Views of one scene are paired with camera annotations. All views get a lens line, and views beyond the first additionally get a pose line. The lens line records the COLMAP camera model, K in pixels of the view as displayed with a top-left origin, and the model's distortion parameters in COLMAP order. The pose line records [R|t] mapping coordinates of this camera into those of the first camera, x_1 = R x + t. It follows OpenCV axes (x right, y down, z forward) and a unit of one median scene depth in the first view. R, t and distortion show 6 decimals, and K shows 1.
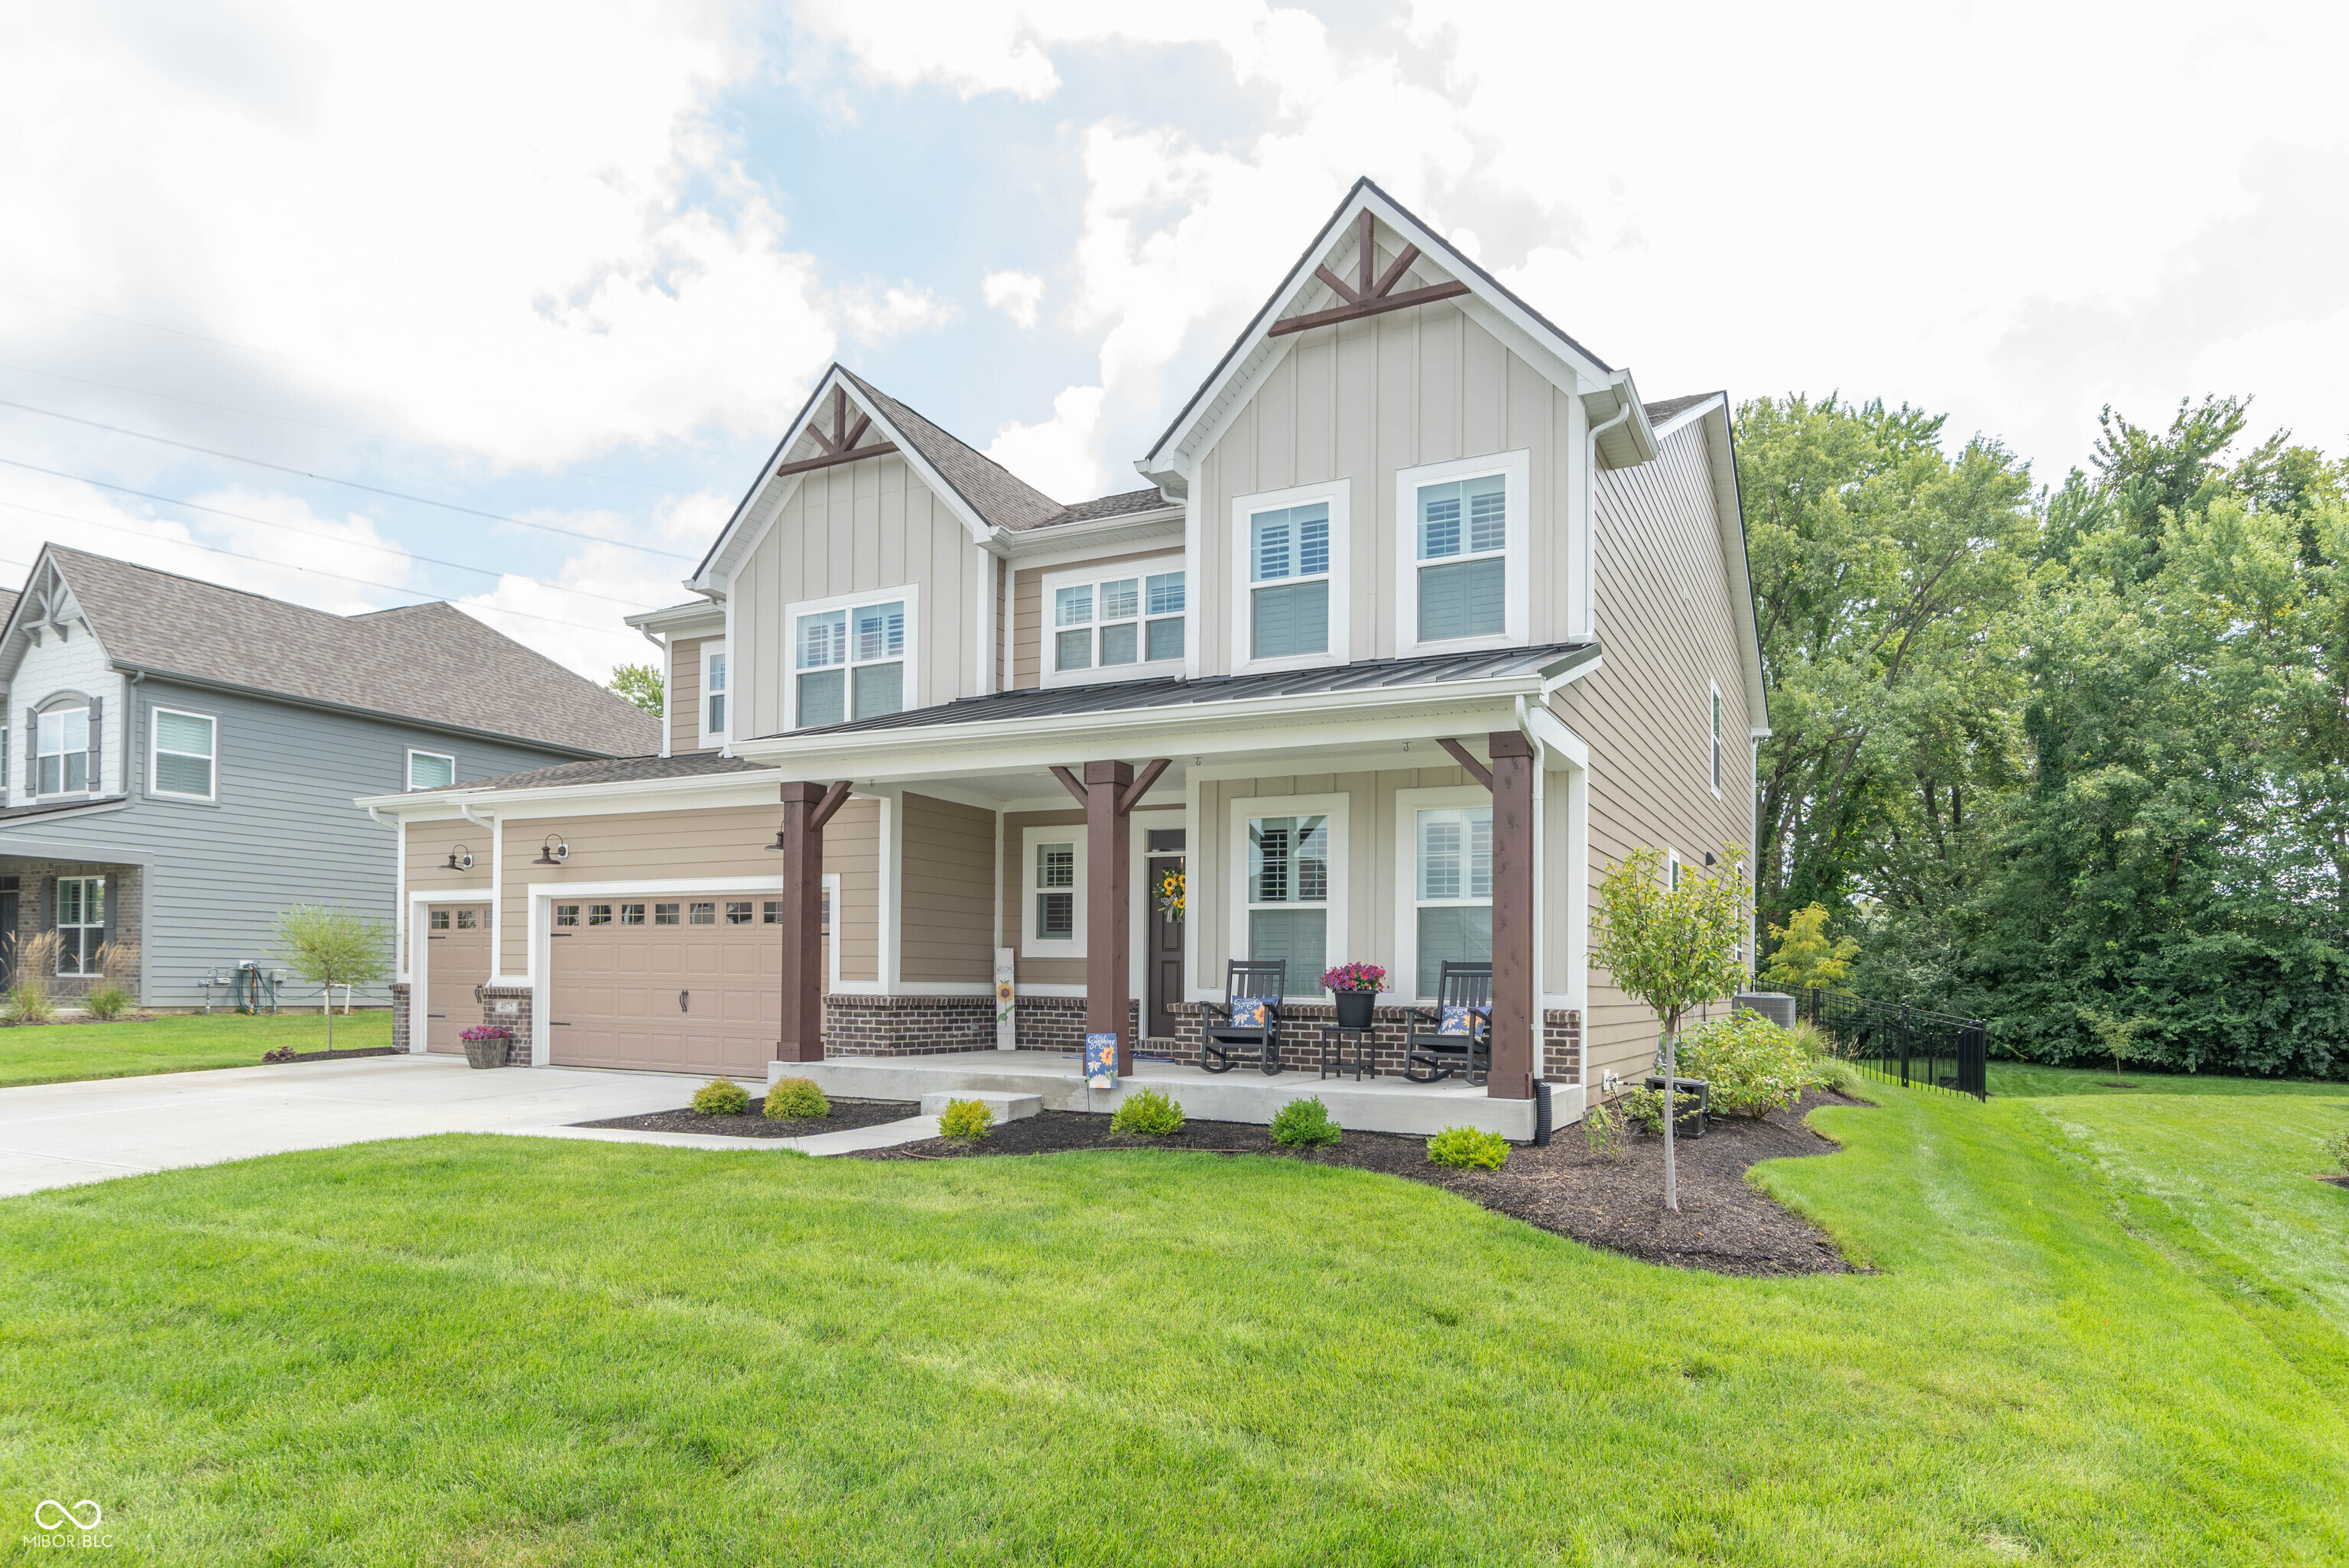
lens RADIAL K [[1361.7, 0, 1173.2], [0, 1361.7, 987.3], [0, 0, 1]] dist [-0.000274, -0.000614]
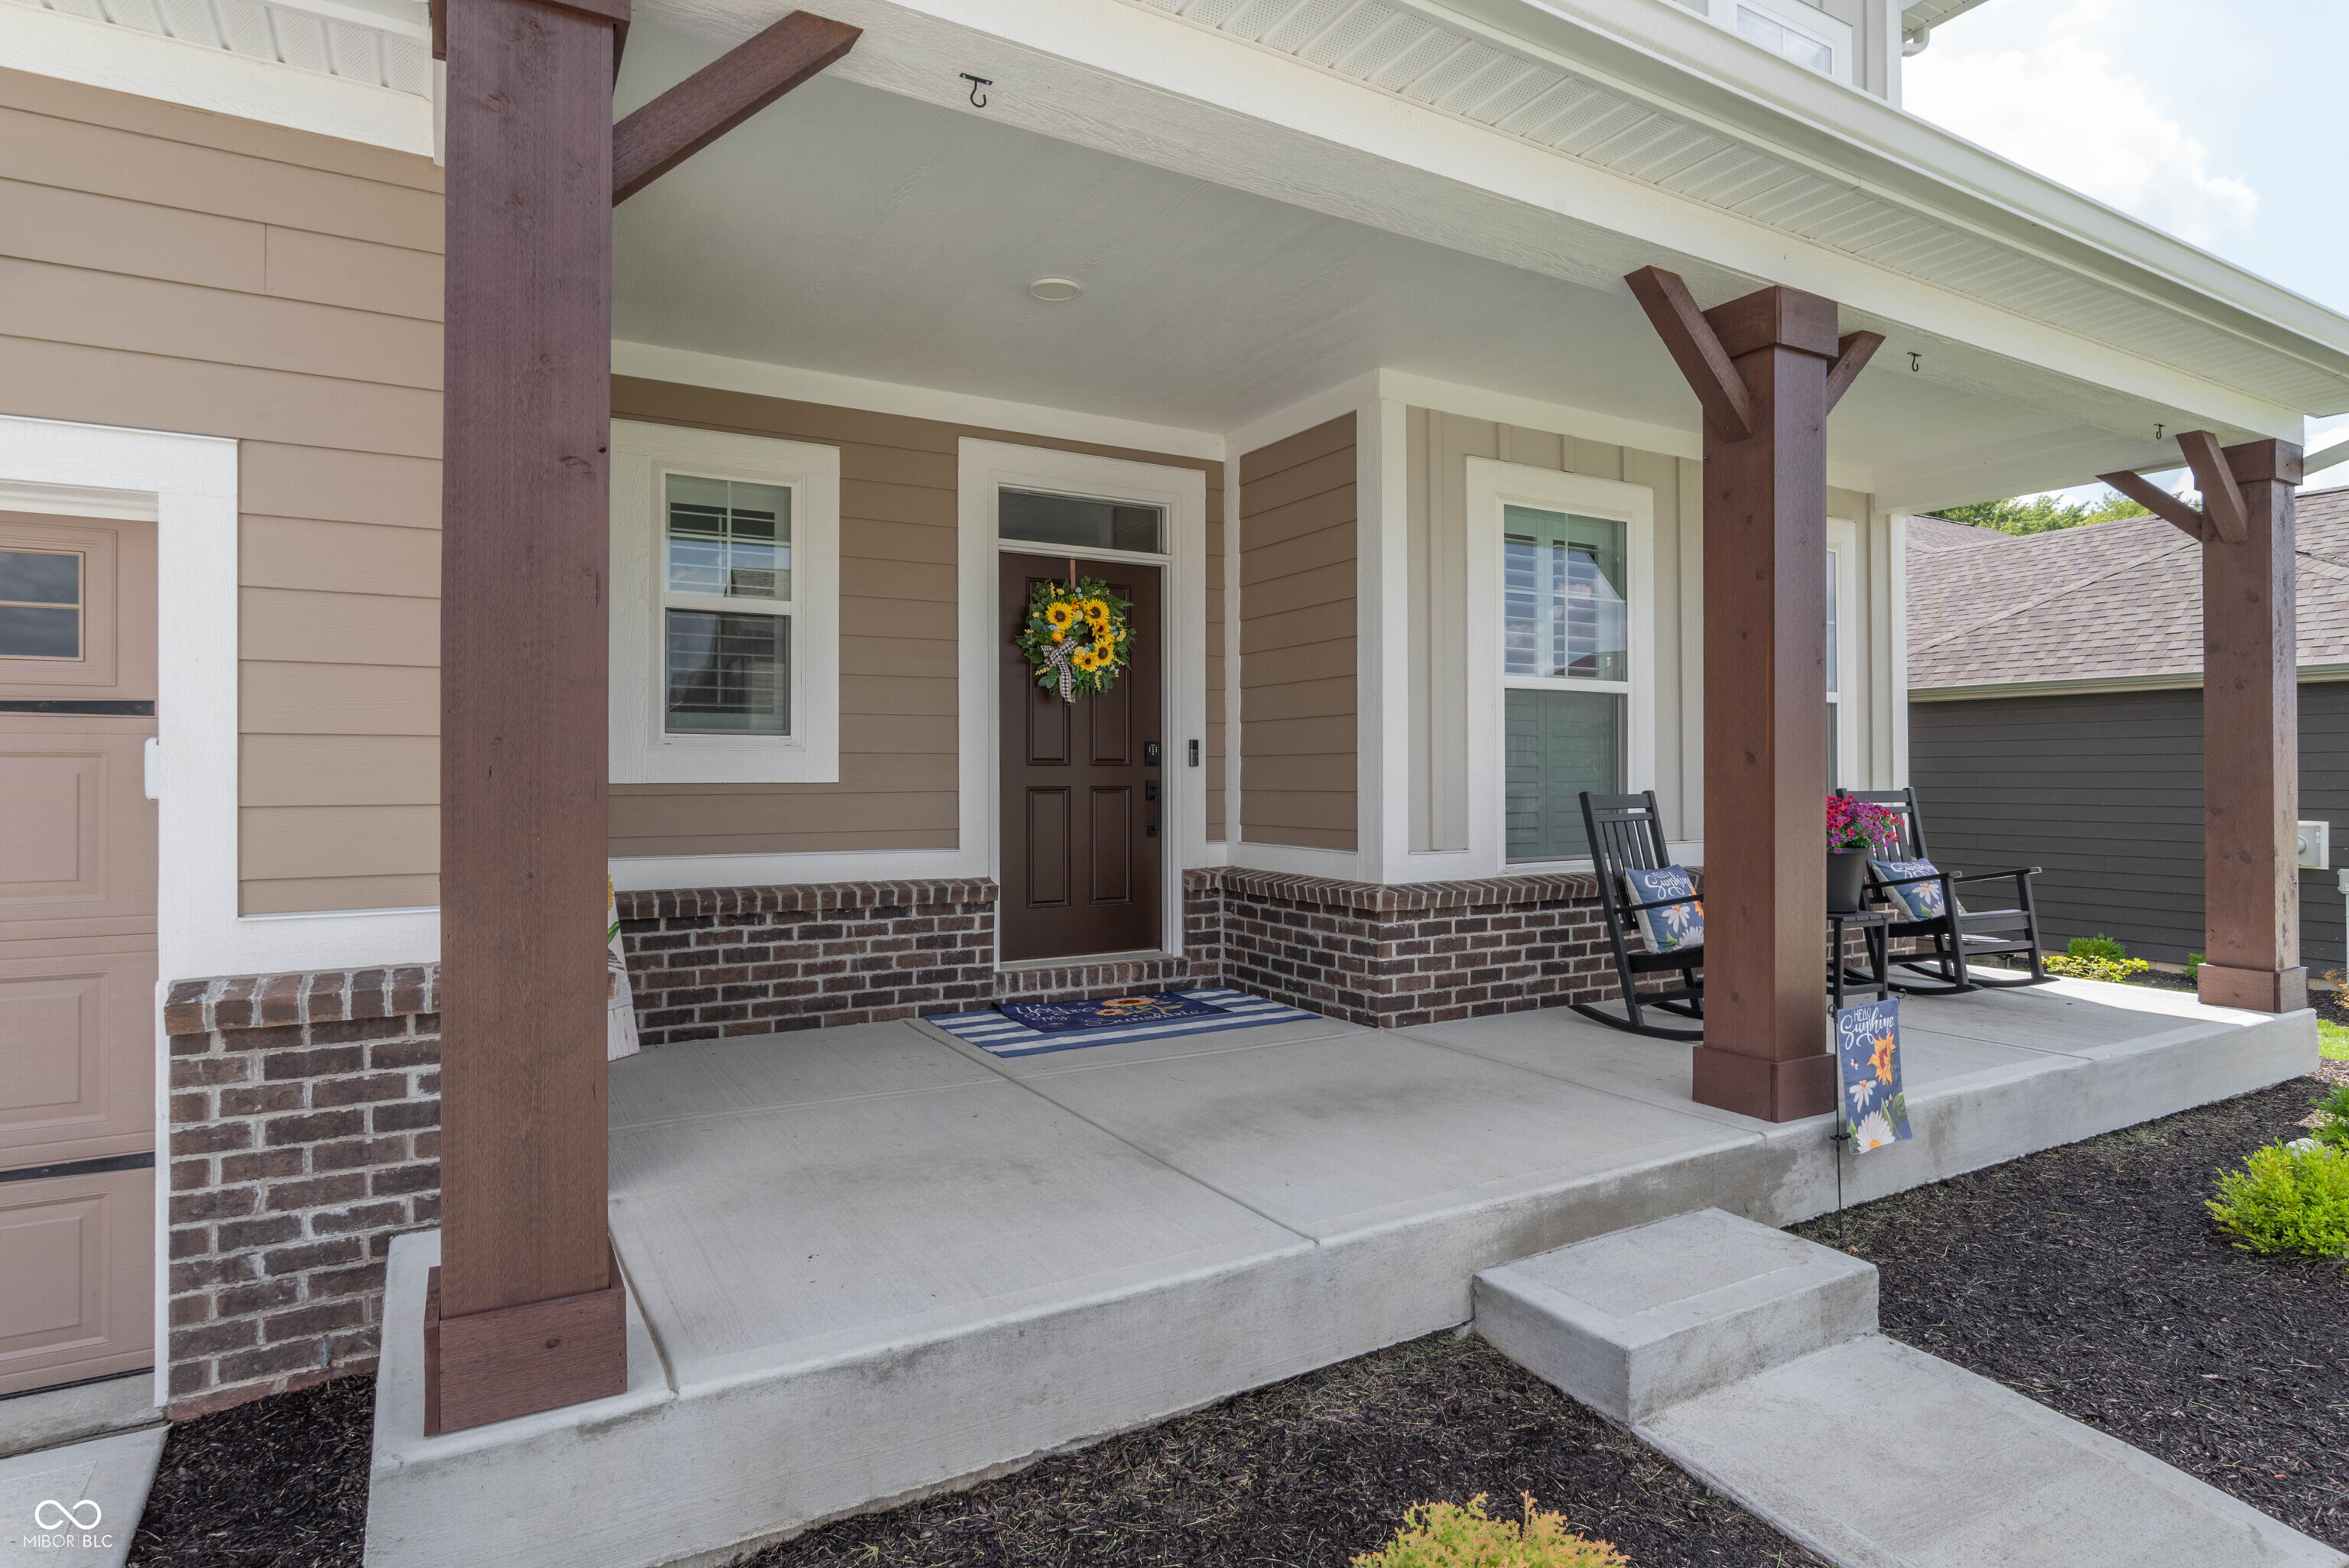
lens RADIAL K [[1315.5, 0, 1337.3], [0, 1315.5, 785.0], [0, 0, 1]] dist [0.001253, 0.000326]
pose [[0.497111, -0.021577, 0.867419, -0.304401], [0.011482, 0.999767, 0.018289, -0.024833], [-0.867611, 0.000868, 0.497243, 0.641597]]
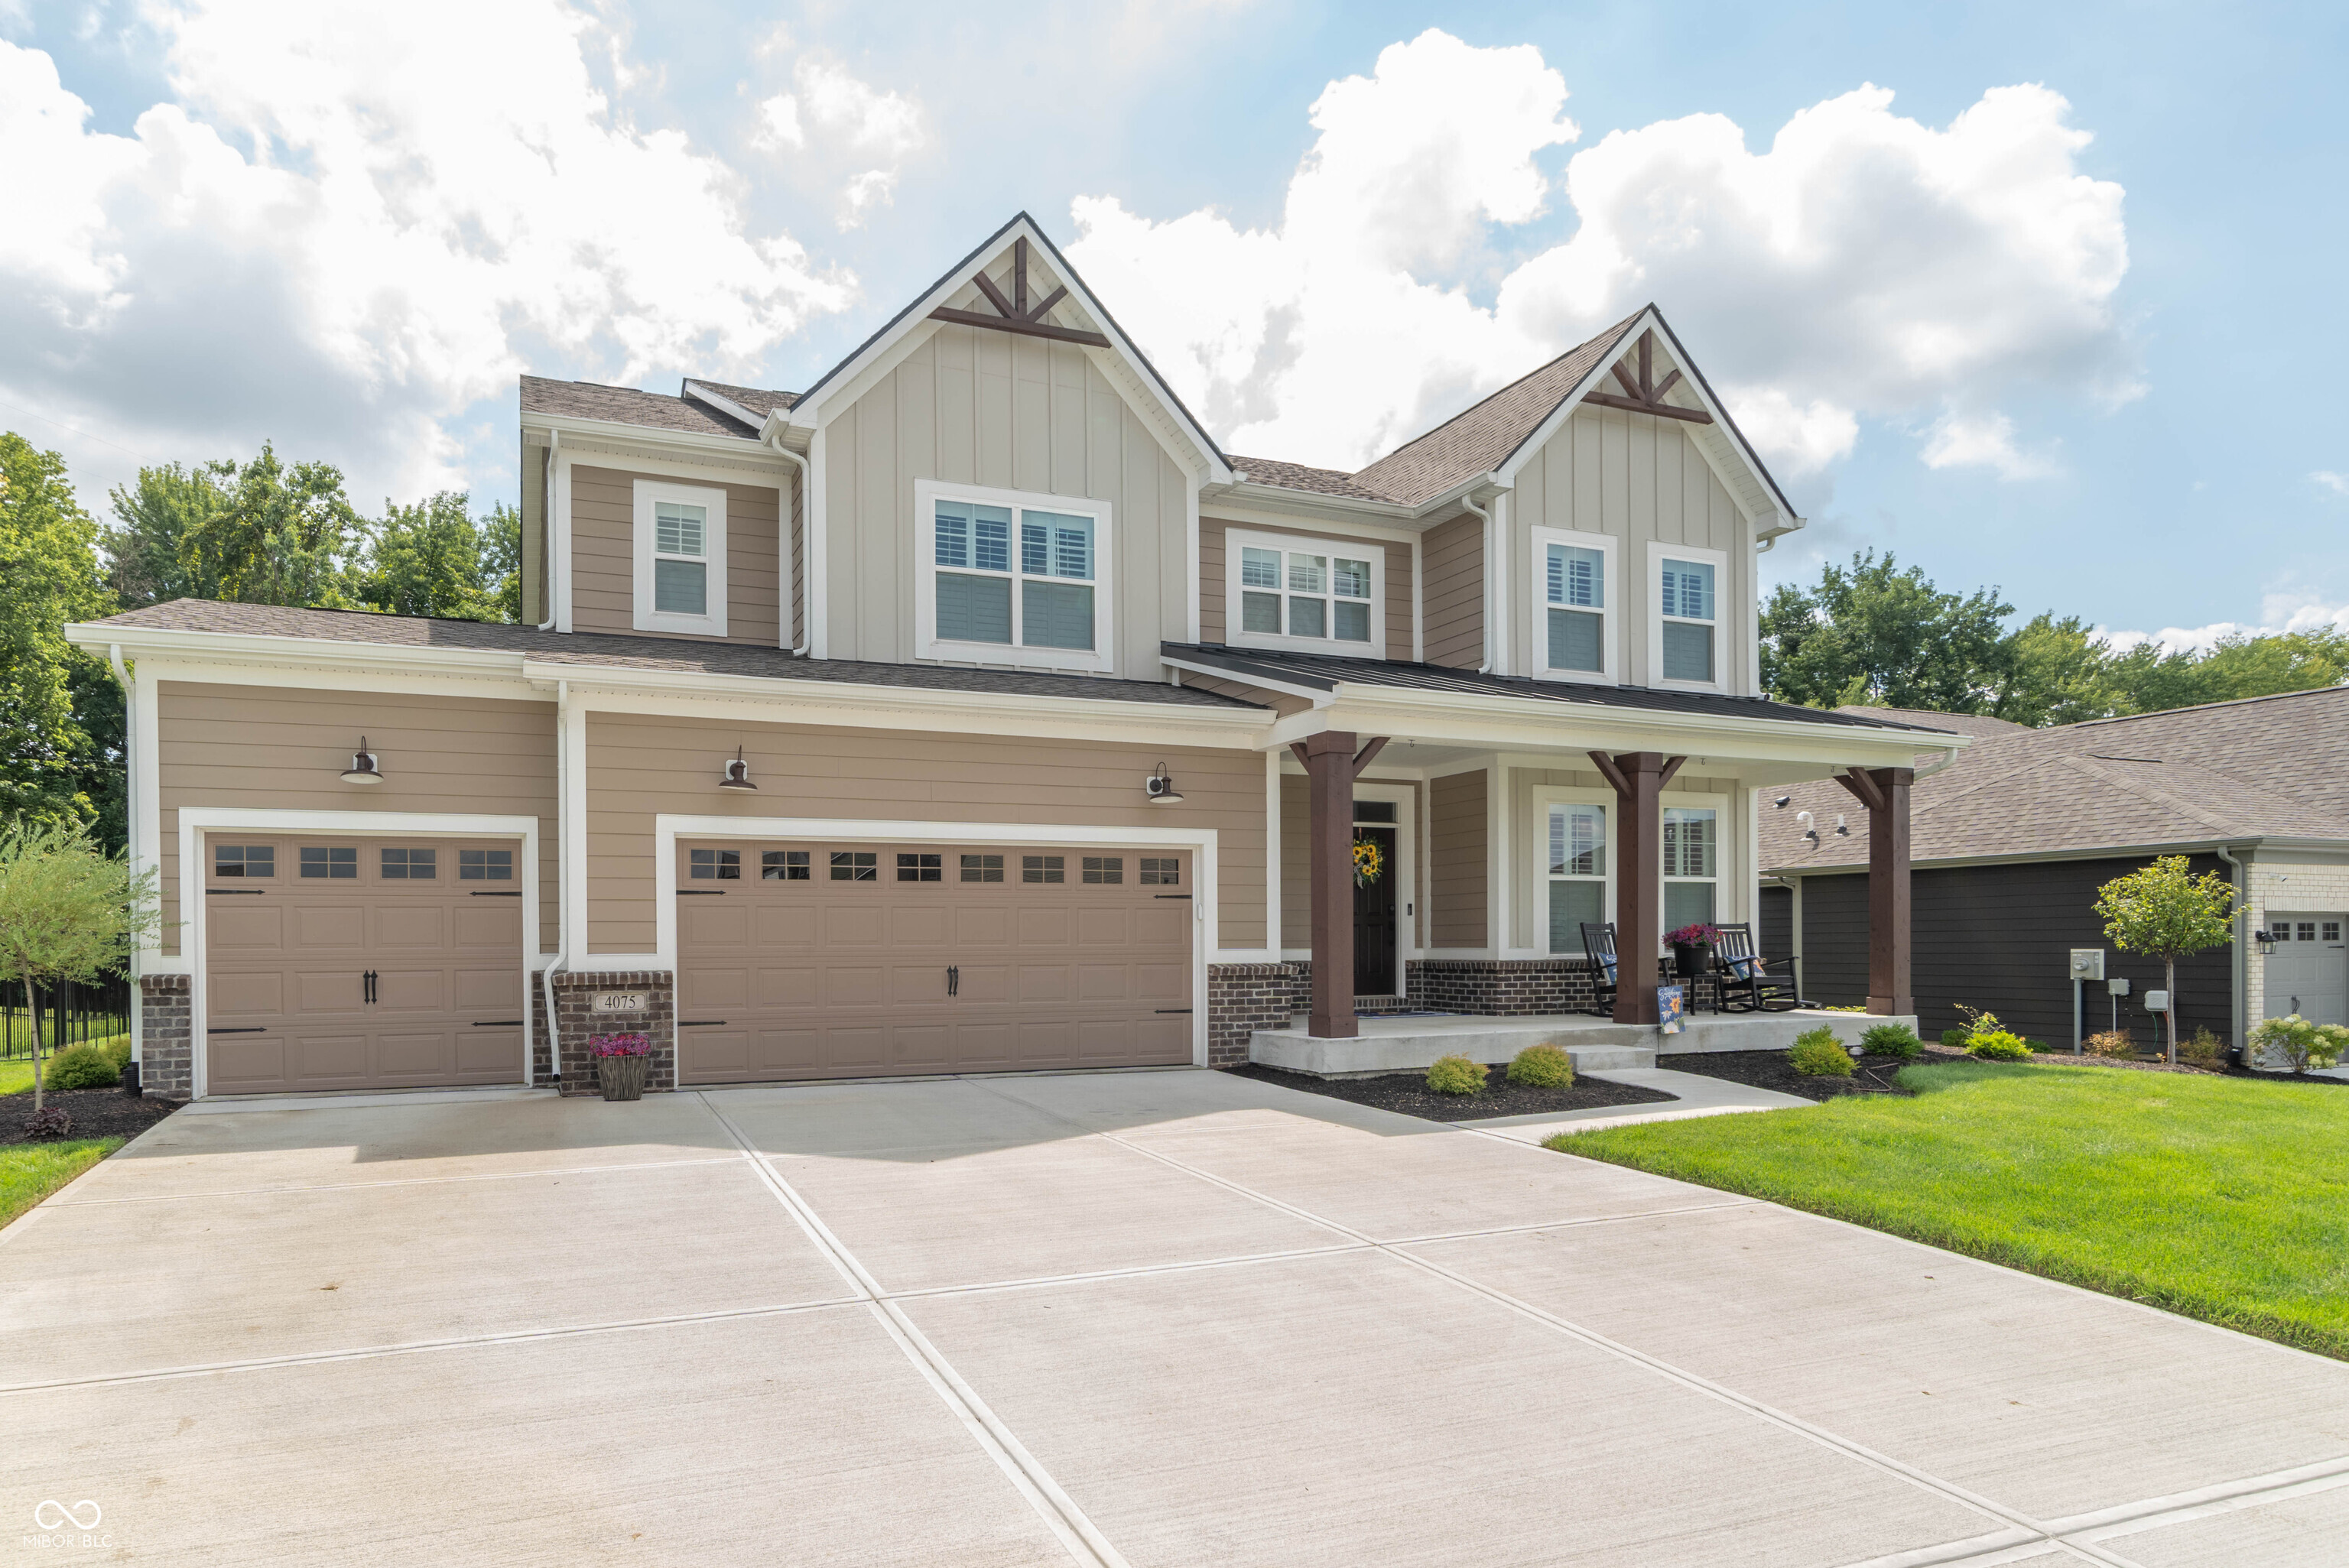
lens RADIAL K [[1440.5, 0, 1137.8], [0, 1440.5, 985.6], [0, 0, 1]] dist [0.004624, 0.001171]
pose [[0.632448, -0.039087, 0.773616, -0.900005], [0.020251, 0.999219, 0.033931, -0.012174], [-0.774338, -0.005793, 0.632745, 0.379592]]
